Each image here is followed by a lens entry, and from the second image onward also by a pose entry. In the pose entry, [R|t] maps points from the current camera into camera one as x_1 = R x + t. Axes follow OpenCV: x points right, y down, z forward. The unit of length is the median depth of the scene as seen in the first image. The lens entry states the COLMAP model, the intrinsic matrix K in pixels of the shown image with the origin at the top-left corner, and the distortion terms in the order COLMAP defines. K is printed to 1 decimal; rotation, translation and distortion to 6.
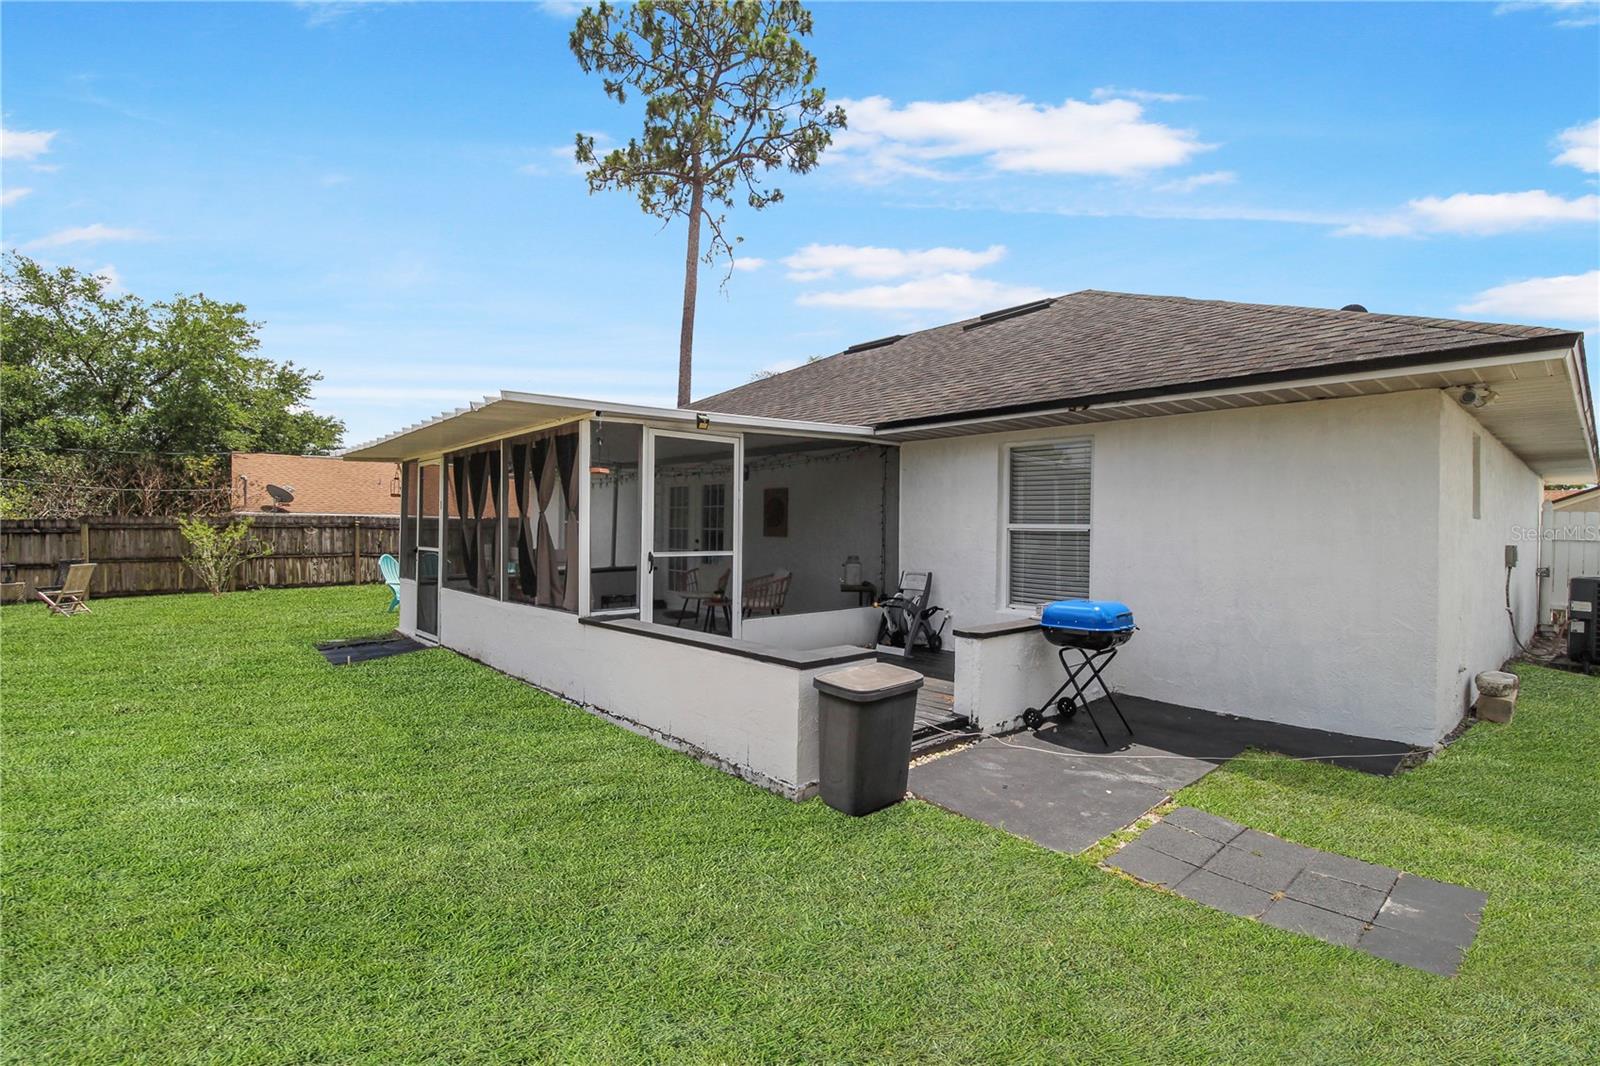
lens RADIAL K [[771.8, 0, 814.3], [0, 771.8, 519.3], [0, 0, 1]] dist [0.035937, -0.026429]
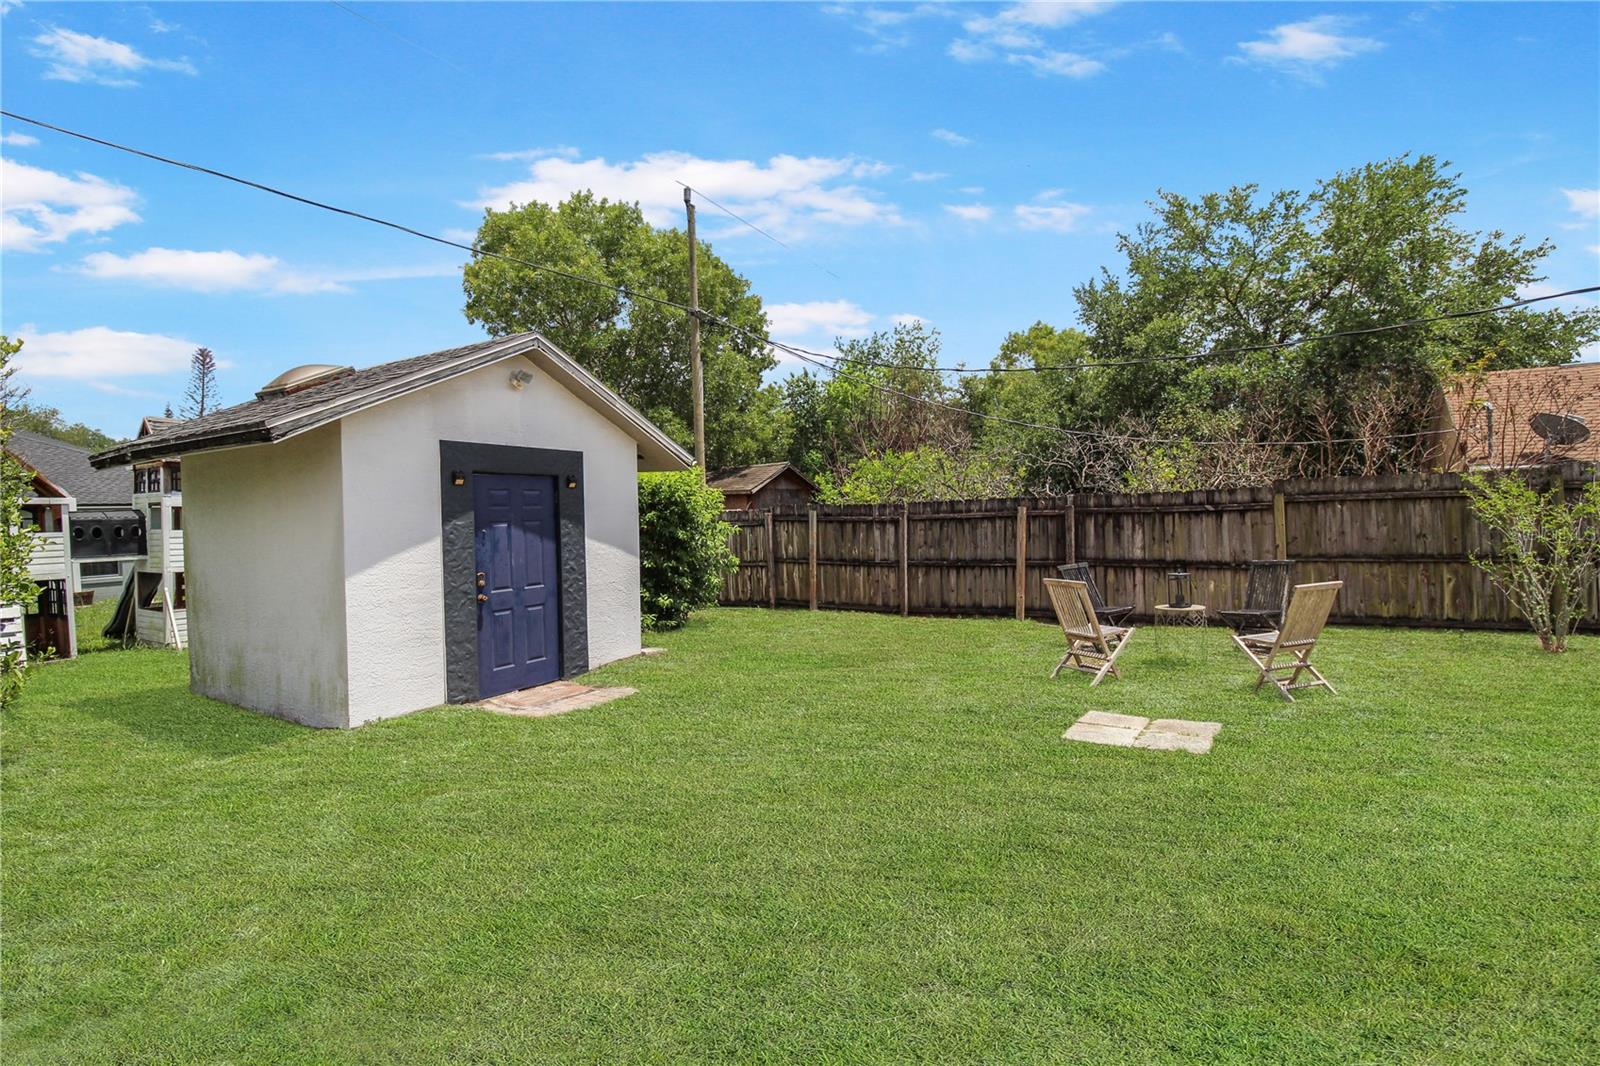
lens RADIAL K [[771.8, 0, 814.3], [0, 771.8, 519.3], [0, 0, 1]] dist [0.035937, -0.026429]
pose [[0.338953, -0.003536, -0.940797, -0.484974], [0.040944, 0.999101, 0.010996, 0.003863], [0.939912, -0.042247, 0.338793, 0.459248]]
